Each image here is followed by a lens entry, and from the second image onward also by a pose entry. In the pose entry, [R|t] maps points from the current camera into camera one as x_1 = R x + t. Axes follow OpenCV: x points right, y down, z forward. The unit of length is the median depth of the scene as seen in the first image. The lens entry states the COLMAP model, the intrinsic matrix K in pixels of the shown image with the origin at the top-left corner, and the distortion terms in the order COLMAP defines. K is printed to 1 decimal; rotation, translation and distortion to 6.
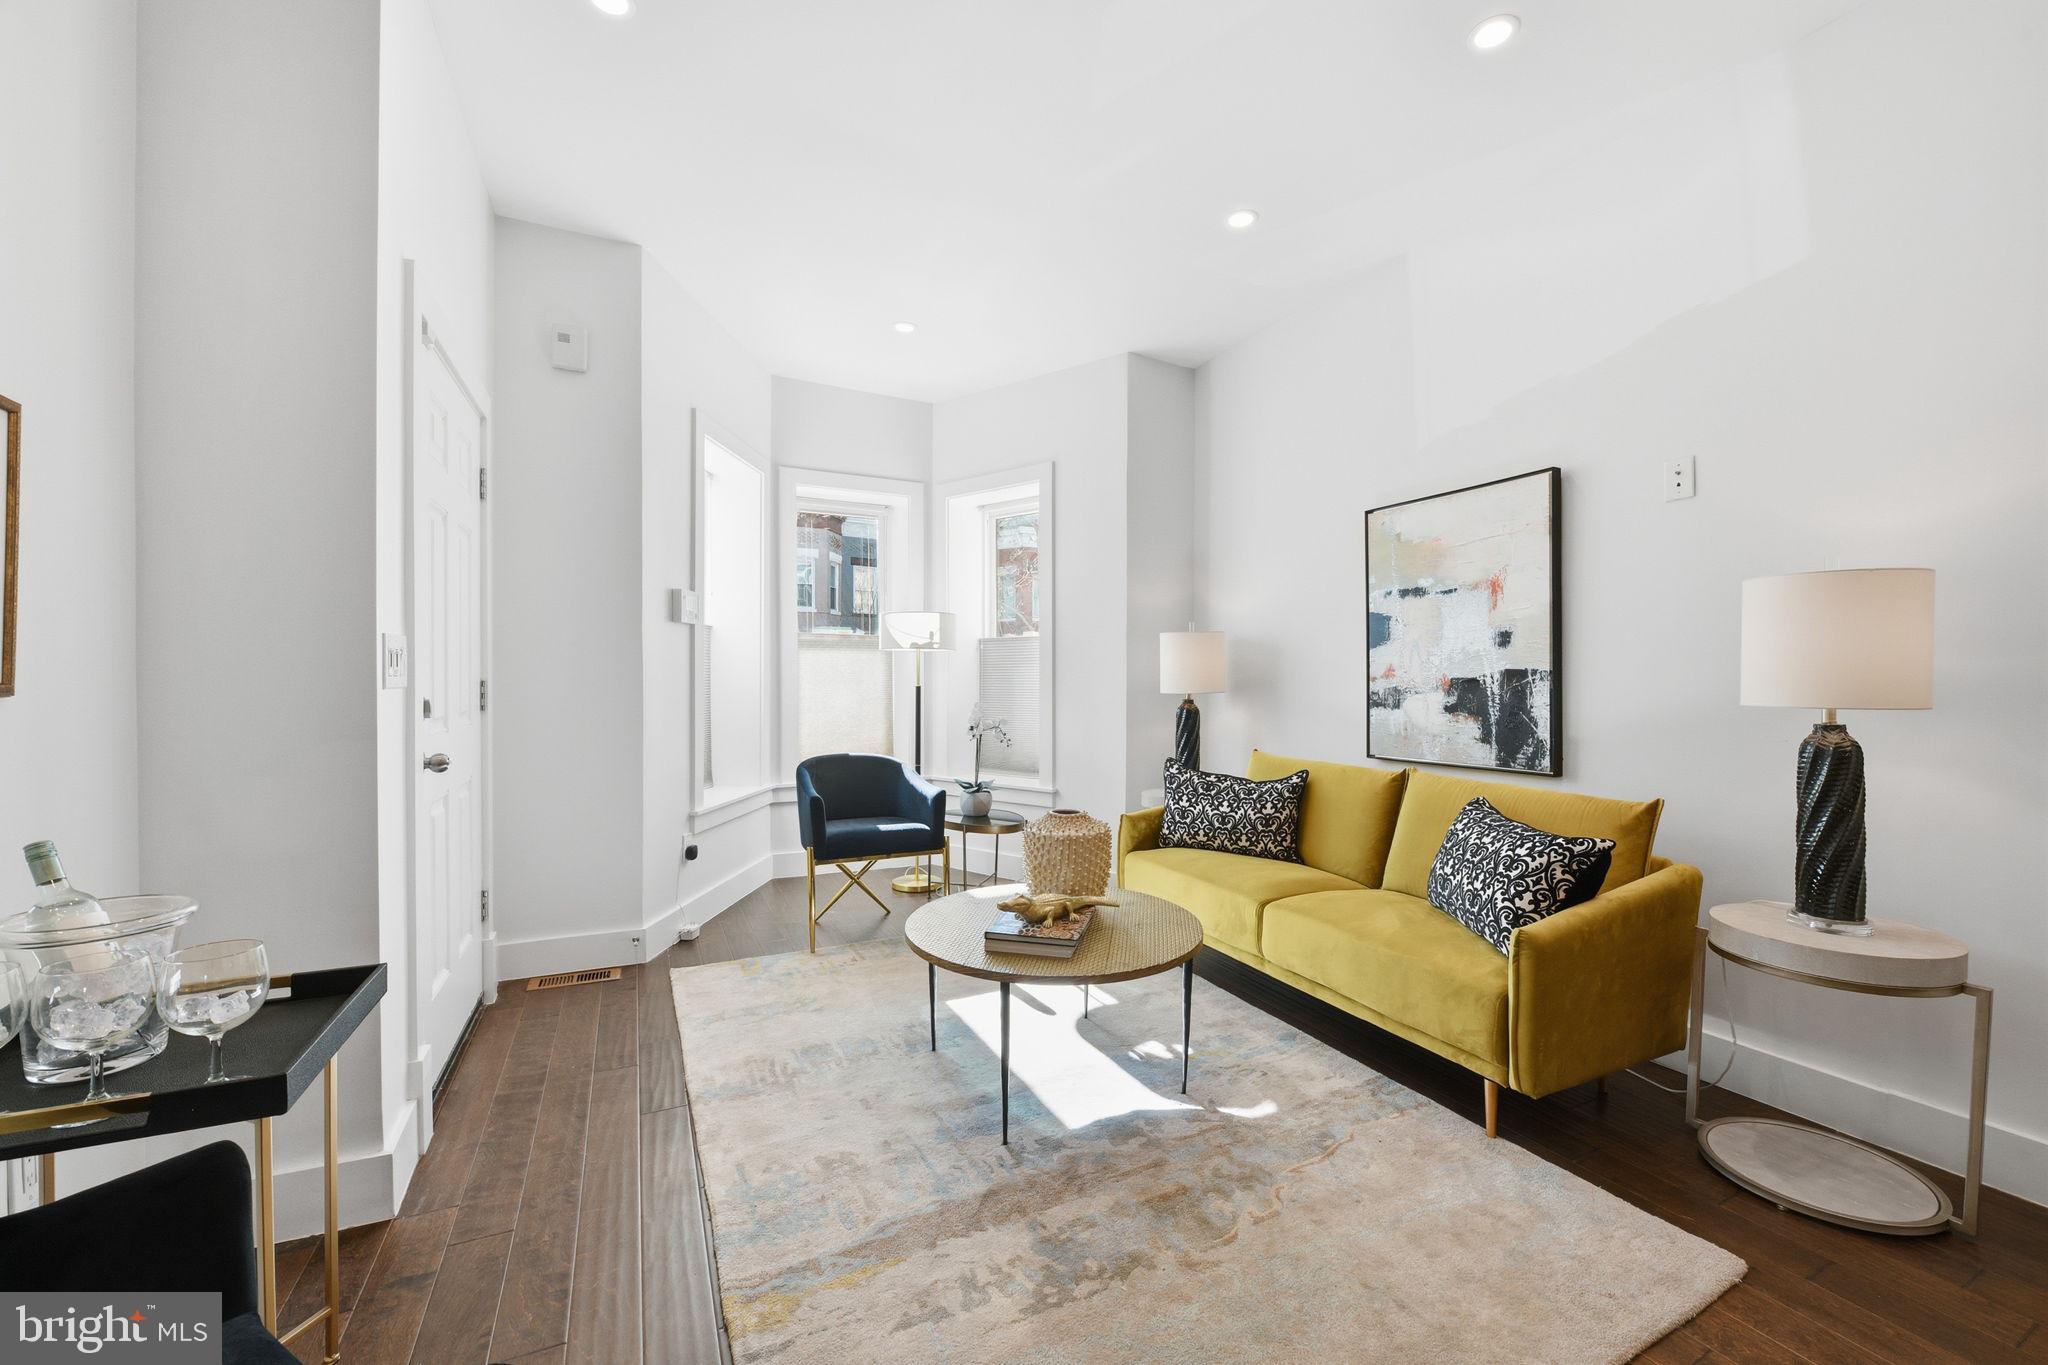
lens RADIAL K [[826.8, 0, 1033.9], [0, 826.8, 684.5], [0, 0, 1]] dist [-0.006476, 0.000284]
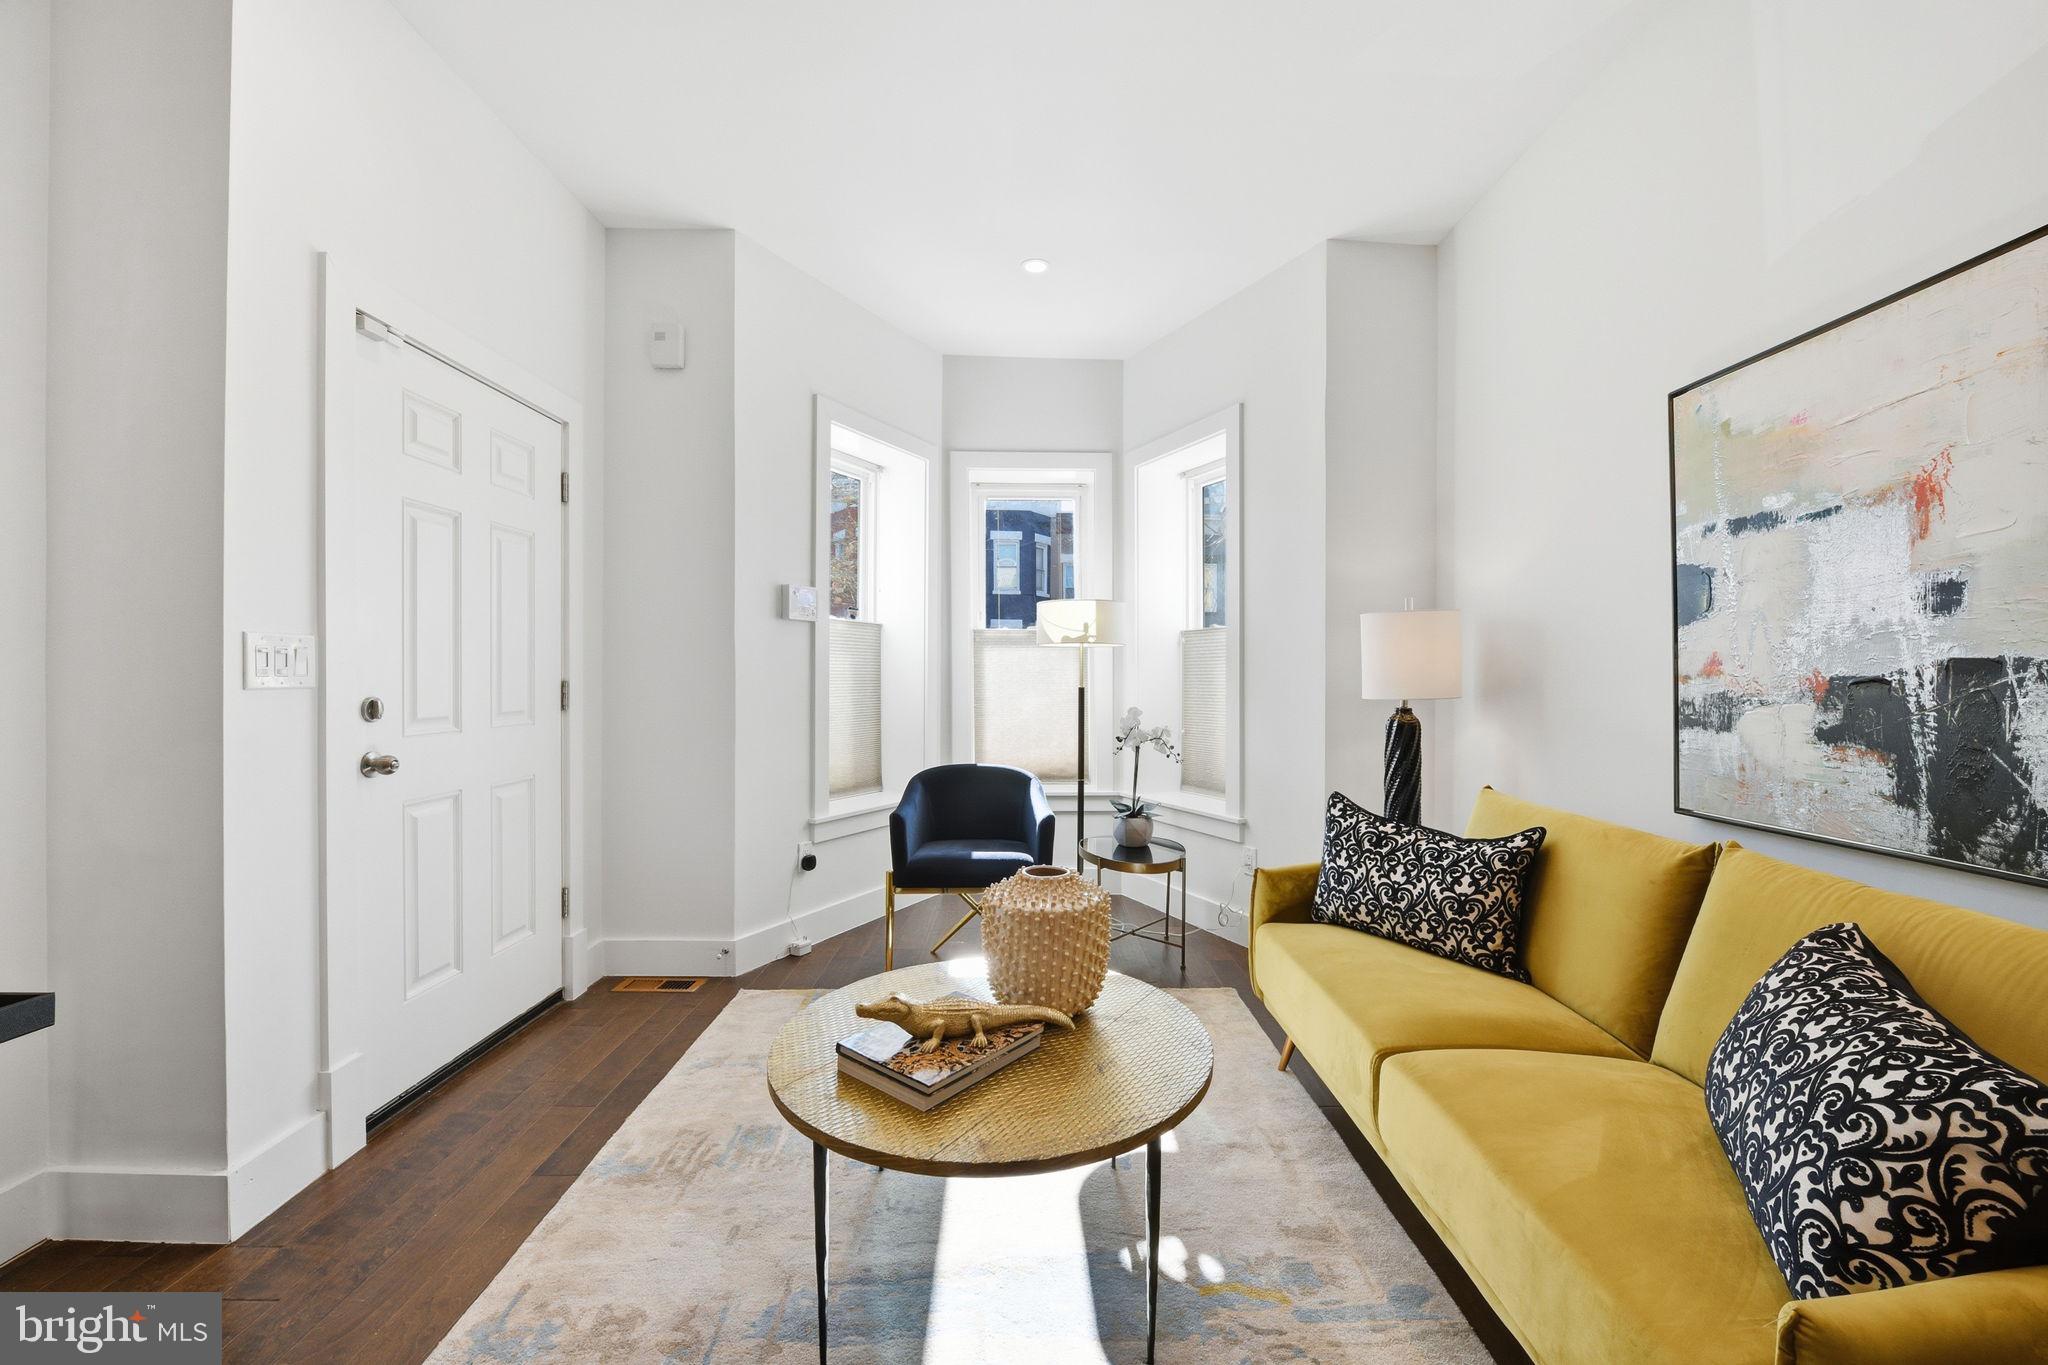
lens RADIAL K [[826.8, 0, 1034.4], [0, 826.8, 677.1], [0, 0, 1]] dist [-0.006476, 0.000284]
pose [[0.902928, -0.001509, -0.429789, 0.255135], [-0.002130, 0.999966, -0.007985, -0.002165], [0.429787, 0.008126, 0.902894, 0.288783]]
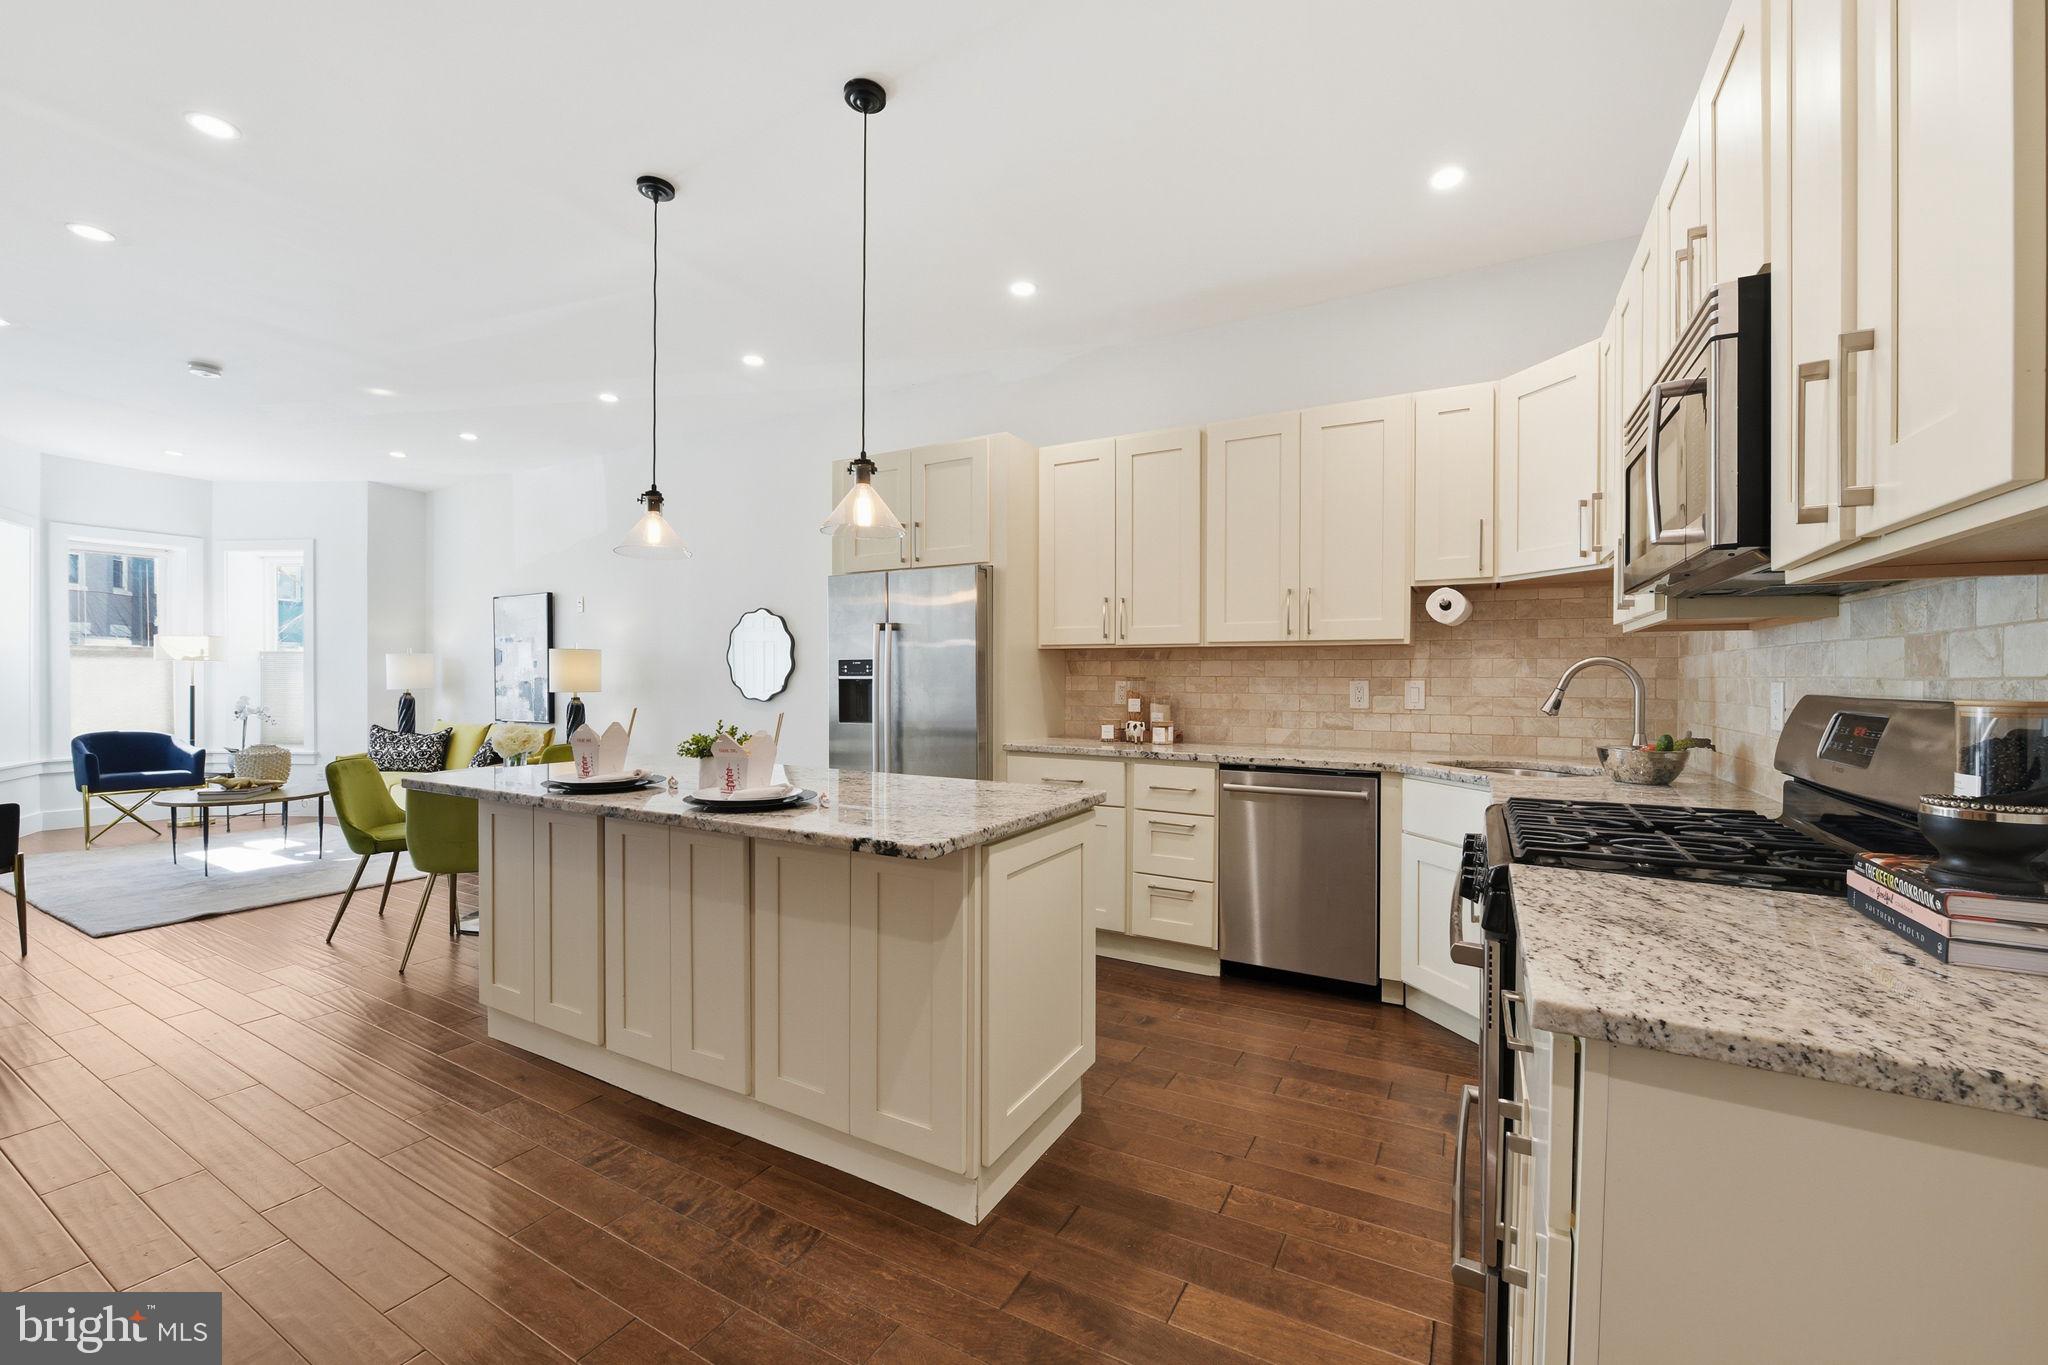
lens RADIAL K [[826.8, 0, 1045.6], [0, 826.8, 682.2], [0, 0, 1]] dist [-0.006476, 0.000284]
pose [[0.824983, -0.001837, 0.565155, 0.391448], [0.001236, 0.999998, 0.001447, -0.006306], [-0.565157, -0.000495, 0.824984, -1.445991]]
